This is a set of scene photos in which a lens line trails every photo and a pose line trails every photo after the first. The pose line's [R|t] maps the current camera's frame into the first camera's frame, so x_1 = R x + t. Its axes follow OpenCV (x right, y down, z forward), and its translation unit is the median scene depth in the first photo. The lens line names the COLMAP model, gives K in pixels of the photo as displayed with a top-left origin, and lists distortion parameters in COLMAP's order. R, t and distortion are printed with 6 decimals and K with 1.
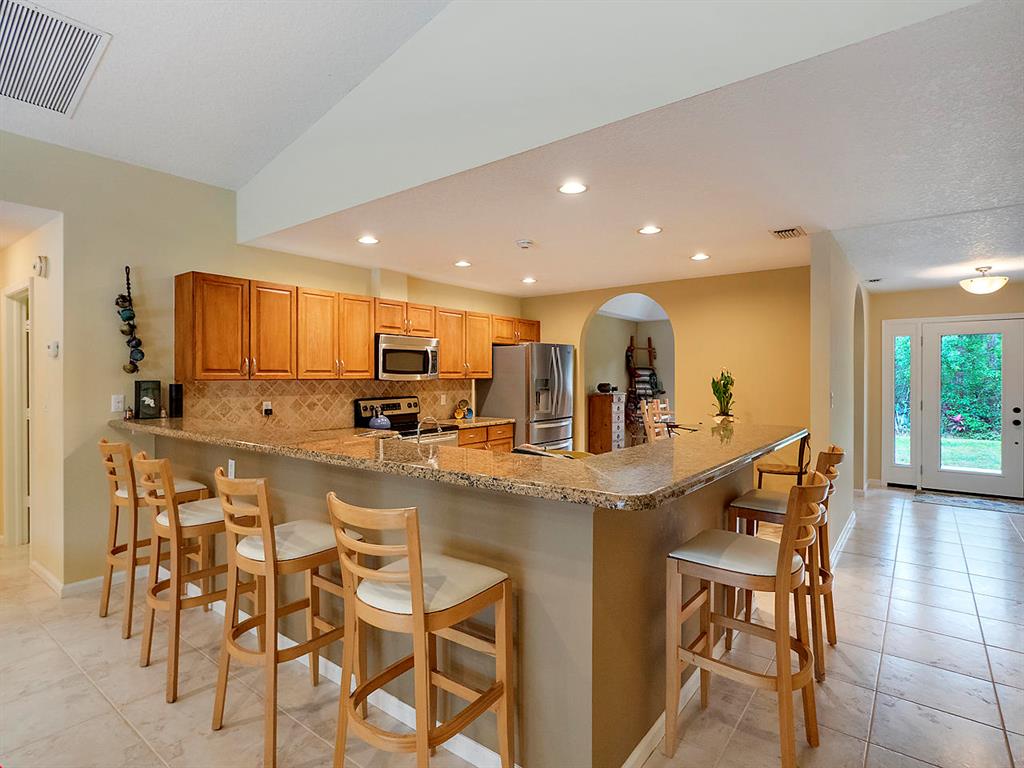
lens RADIAL K [[534.7, 0, 512.1], [0, 534.7, 379.6], [0, 0, 1]] dist [-0.001226, -0.000088]
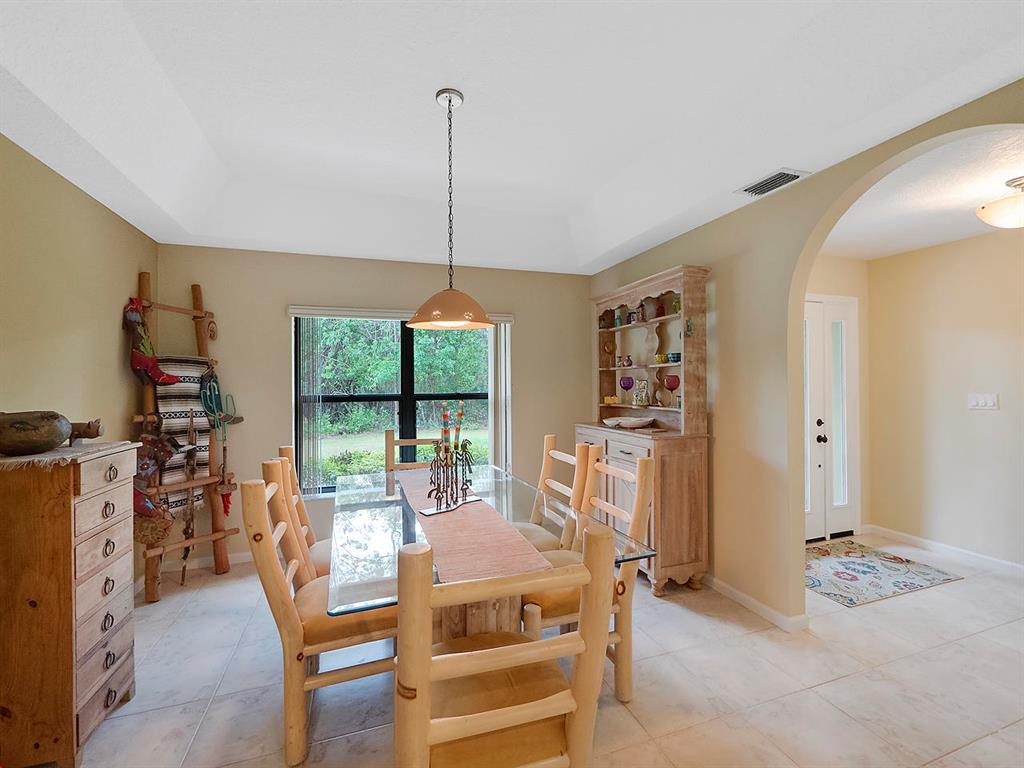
lens RADIAL K [[436.5, 0, 512.1], [0, 436.5, 380.6], [0, 0, 1]] dist [-0.004735, -0.000321]
pose [[0.550070, -0.005986, 0.835097, 0.116541], [0.010784, 0.999942, 0.000065, -0.004325], [-0.835049, 0.008970, 0.550102, 0.635676]]
